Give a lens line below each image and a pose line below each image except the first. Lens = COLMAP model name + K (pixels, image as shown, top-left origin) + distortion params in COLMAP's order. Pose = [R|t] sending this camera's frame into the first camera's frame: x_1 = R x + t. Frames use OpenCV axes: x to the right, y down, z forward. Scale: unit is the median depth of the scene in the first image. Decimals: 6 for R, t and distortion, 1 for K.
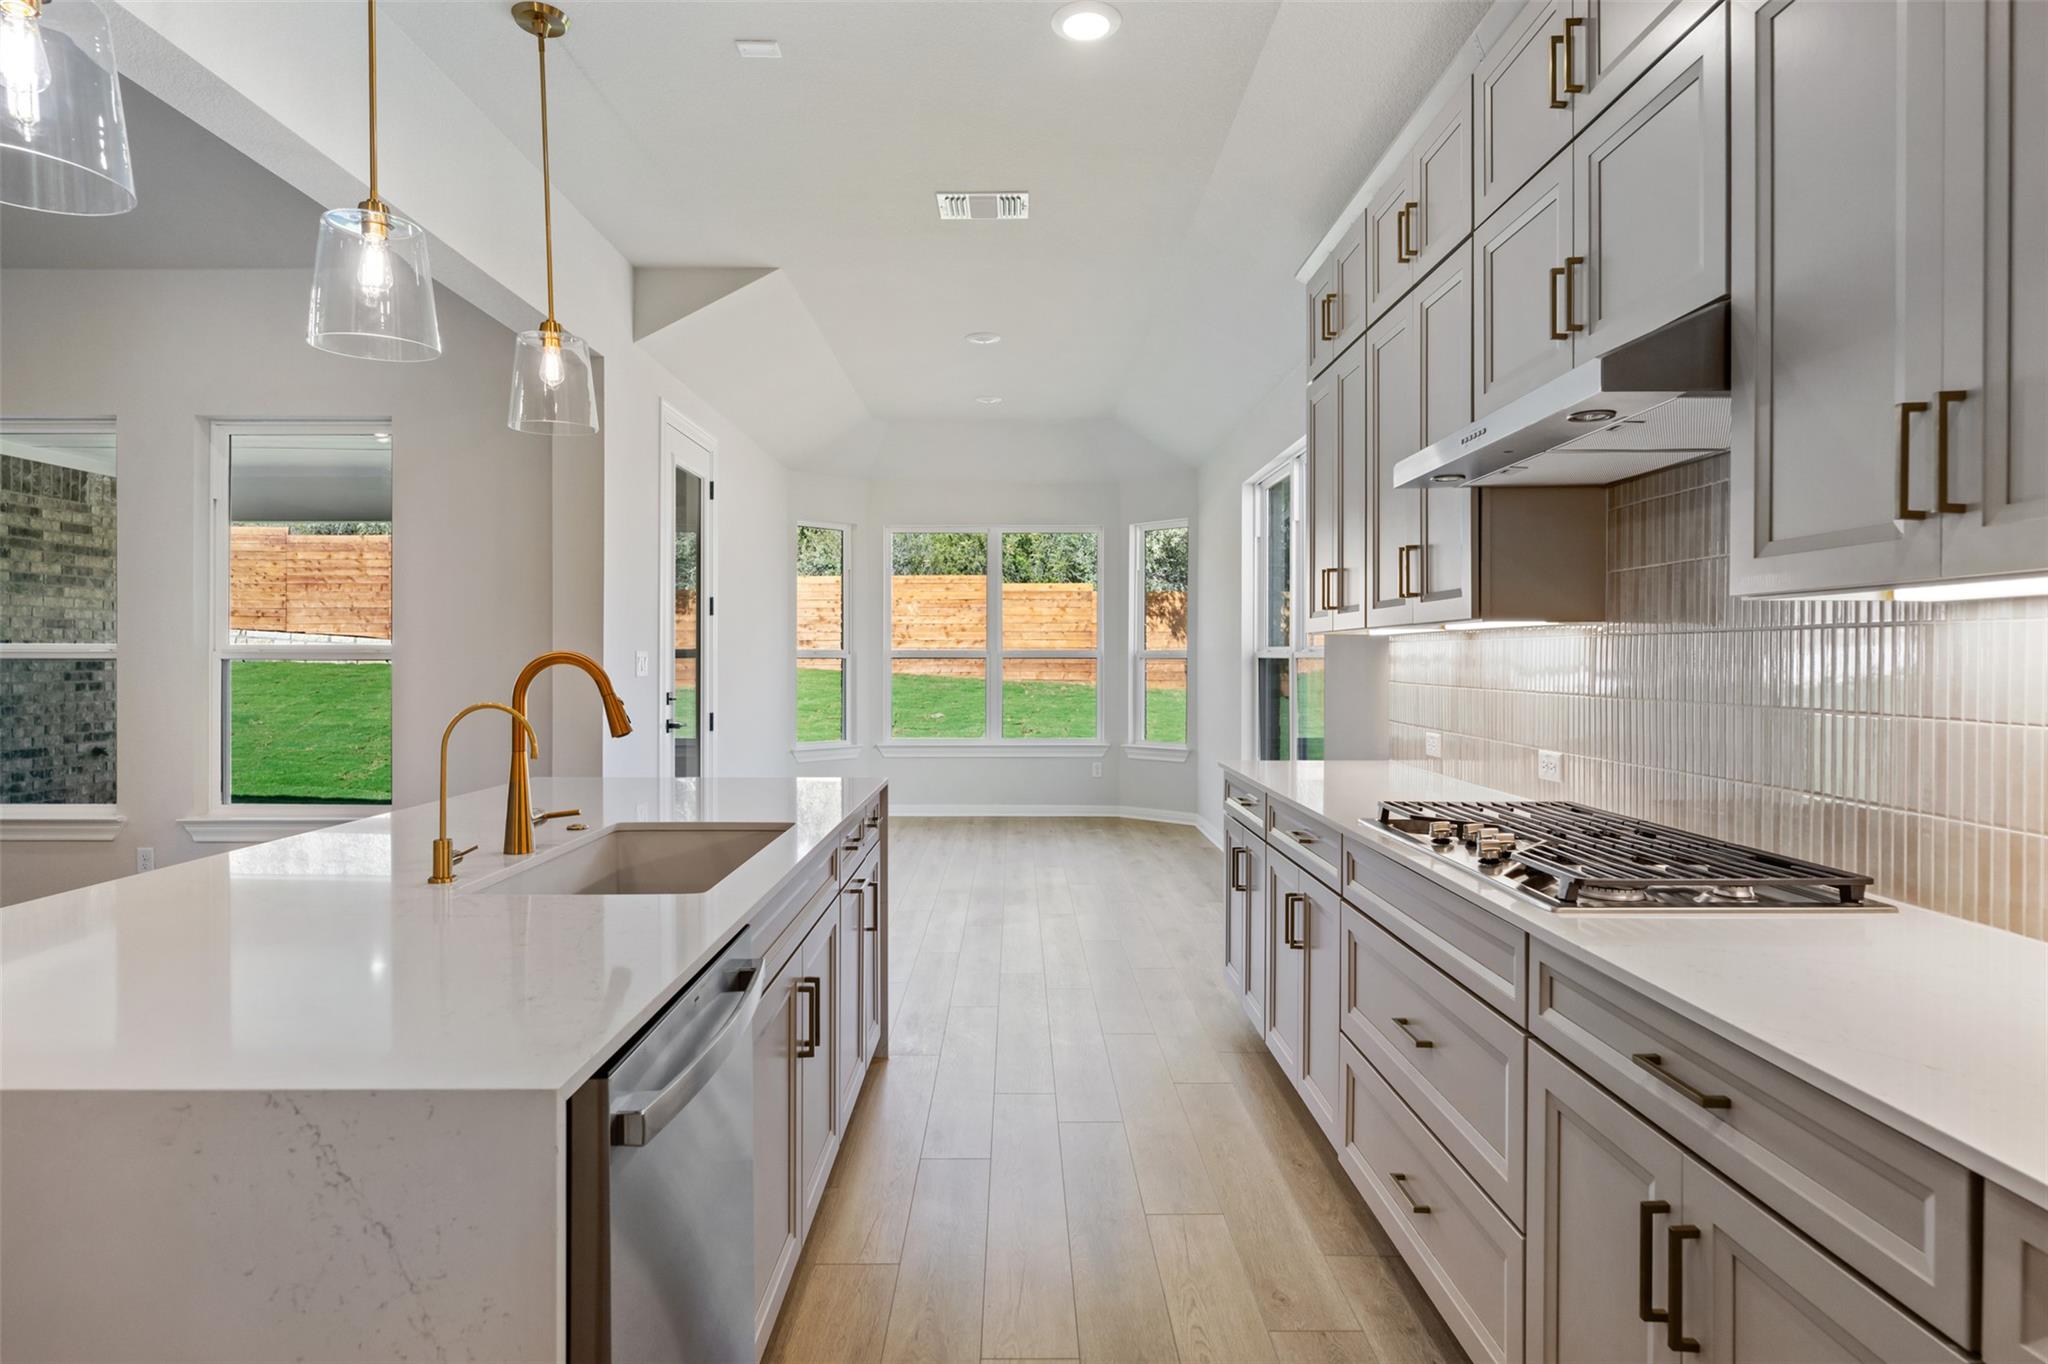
lens RADIAL K [[1086.0, 0, 1027.6], [0, 1086.0, 664.5], [0, 0, 1]] dist [-0.001789, -0.002446]
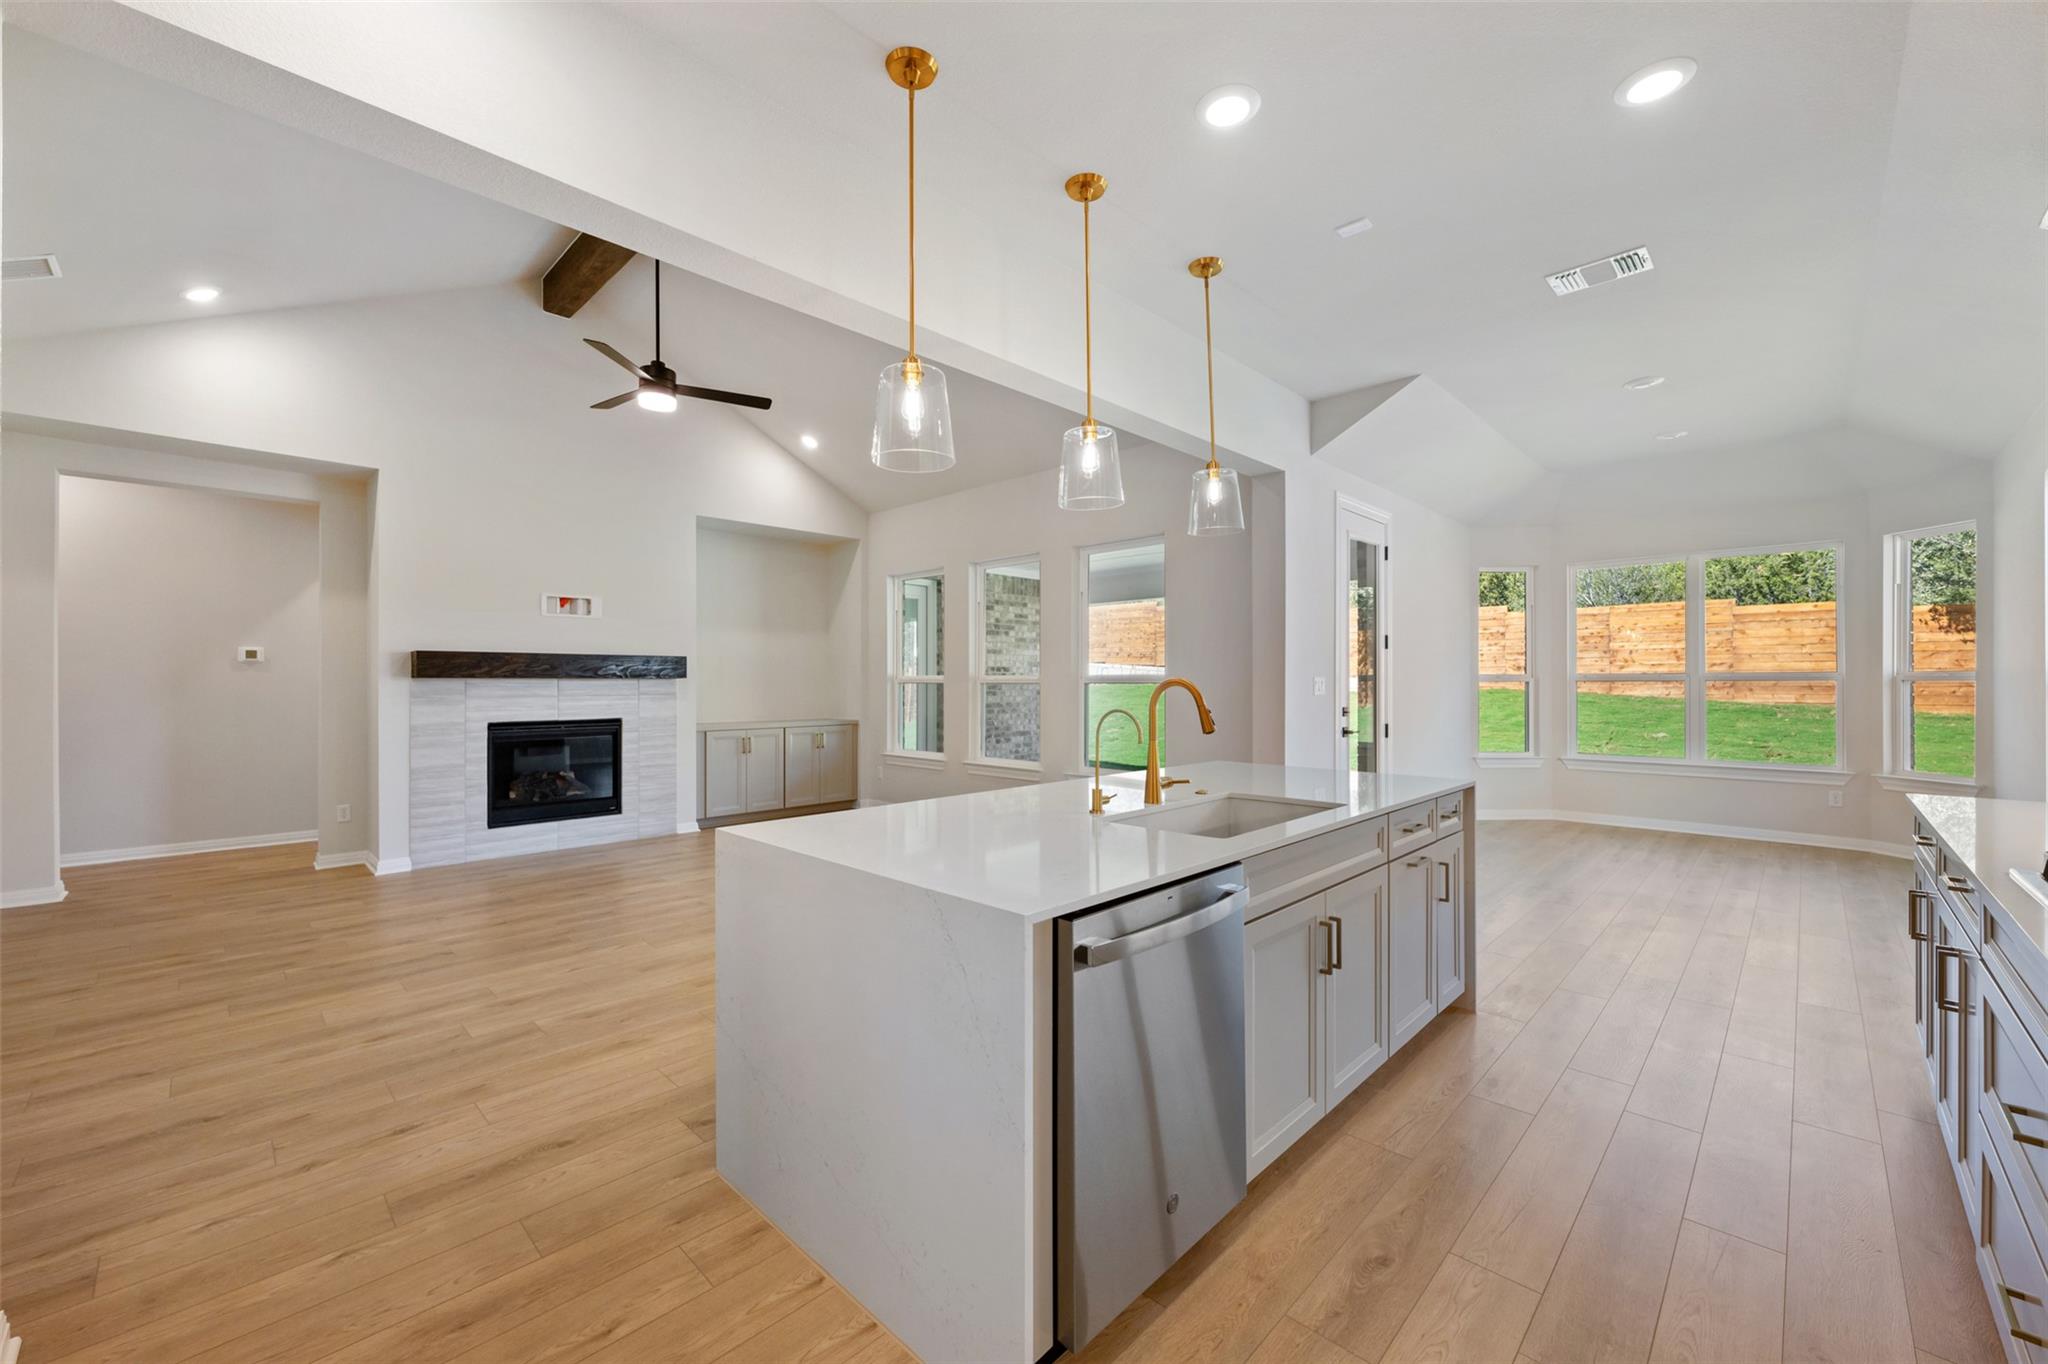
lens RADIAL K [[812.1, 0, 1022.0], [0, 812.1, 680.0], [0, 0, 1]] dist [-0.003494, 0.000806]
pose [[0.708588, -0.004964, -0.705605, 0.068580], [-0.000696, 0.999970, -0.007734, -0.000066], [0.705622, 0.005971, 0.708563, 0.001270]]
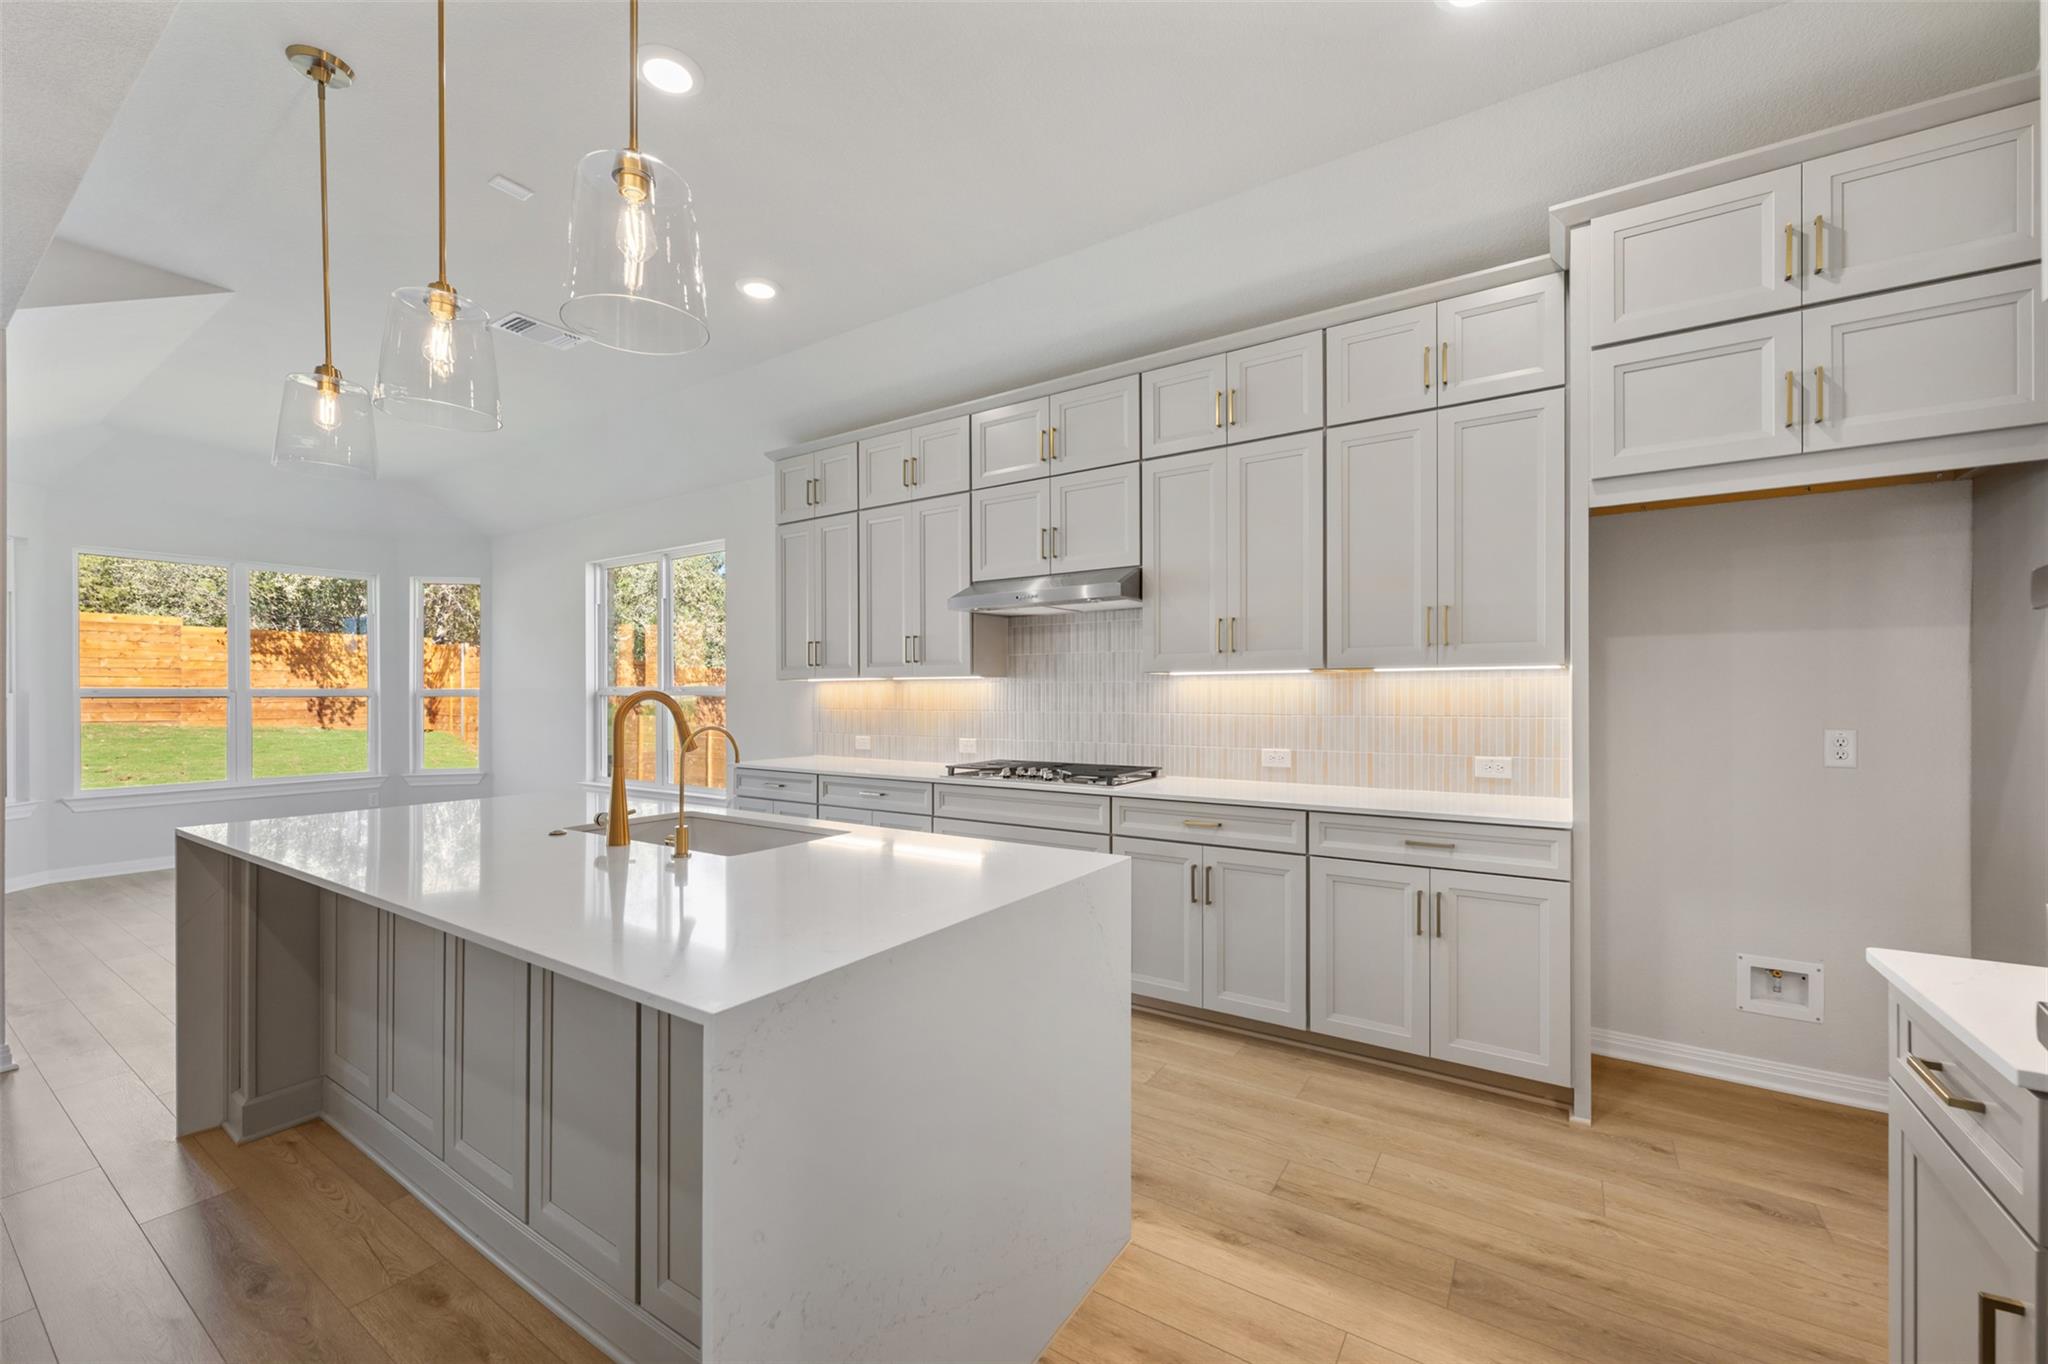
lens RADIAL K [[812.1, 0, 1019.5], [0, 812.1, 695.4], [0, 0, 1]] dist [-0.003494, 0.000806]
pose [[0.560941, -0.003787, 0.827847, -0.277606], [0.008356, 0.999964, -0.001087, -0.000106], [-0.827814, 0.007527, 0.560952, 0.014441]]
